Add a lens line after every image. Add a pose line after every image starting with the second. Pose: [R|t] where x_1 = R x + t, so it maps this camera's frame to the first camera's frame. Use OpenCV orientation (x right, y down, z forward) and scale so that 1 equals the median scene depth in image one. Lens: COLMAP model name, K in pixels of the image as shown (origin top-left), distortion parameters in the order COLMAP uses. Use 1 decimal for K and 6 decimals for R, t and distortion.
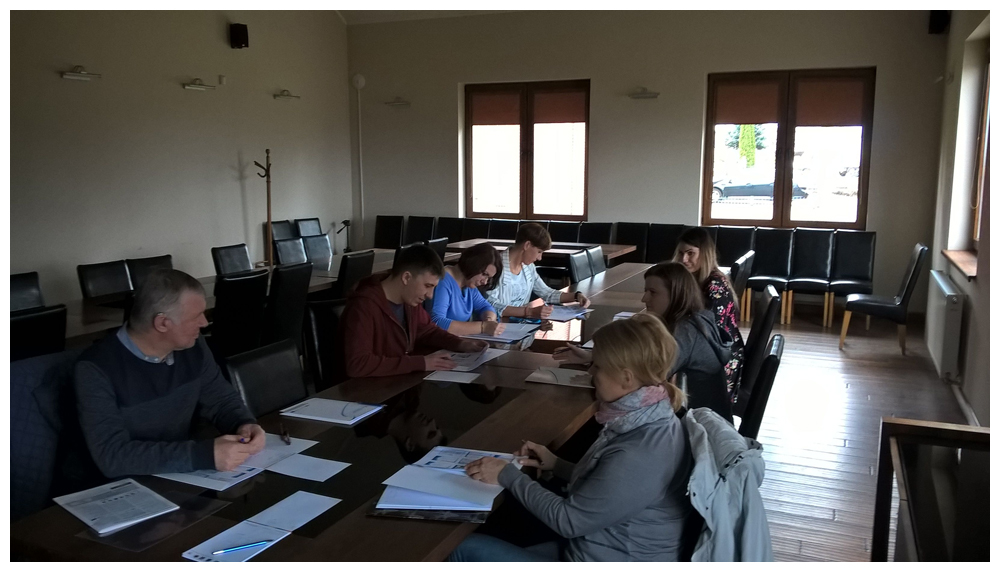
lens RADIAL K [[783.2, 0, 498.6], [0, 783.2, 286.1], [0, 0, 1]] dist [0.004890, -0.067536]
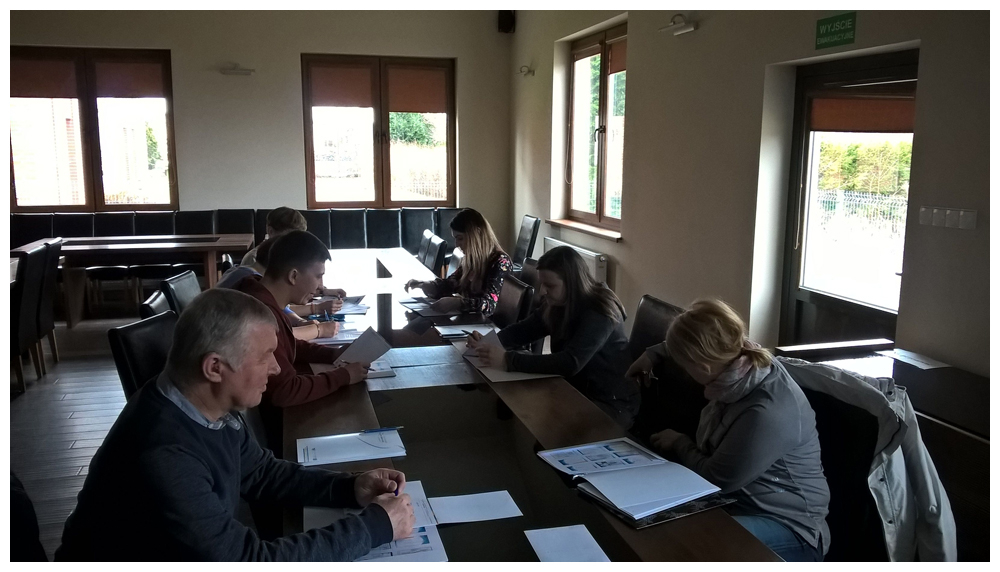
lens RADIAL K [[781.5, 0, 489.2], [0, 781.5, 293.0], [0, 0, 1]] dist [0.097924, -0.240991]
pose [[0.791955, -0.108336, 0.600891, -0.177716], [0.090394, 0.994092, 0.060091, -0.011945], [-0.603851, 0.006728, 0.797069, 0.077467]]
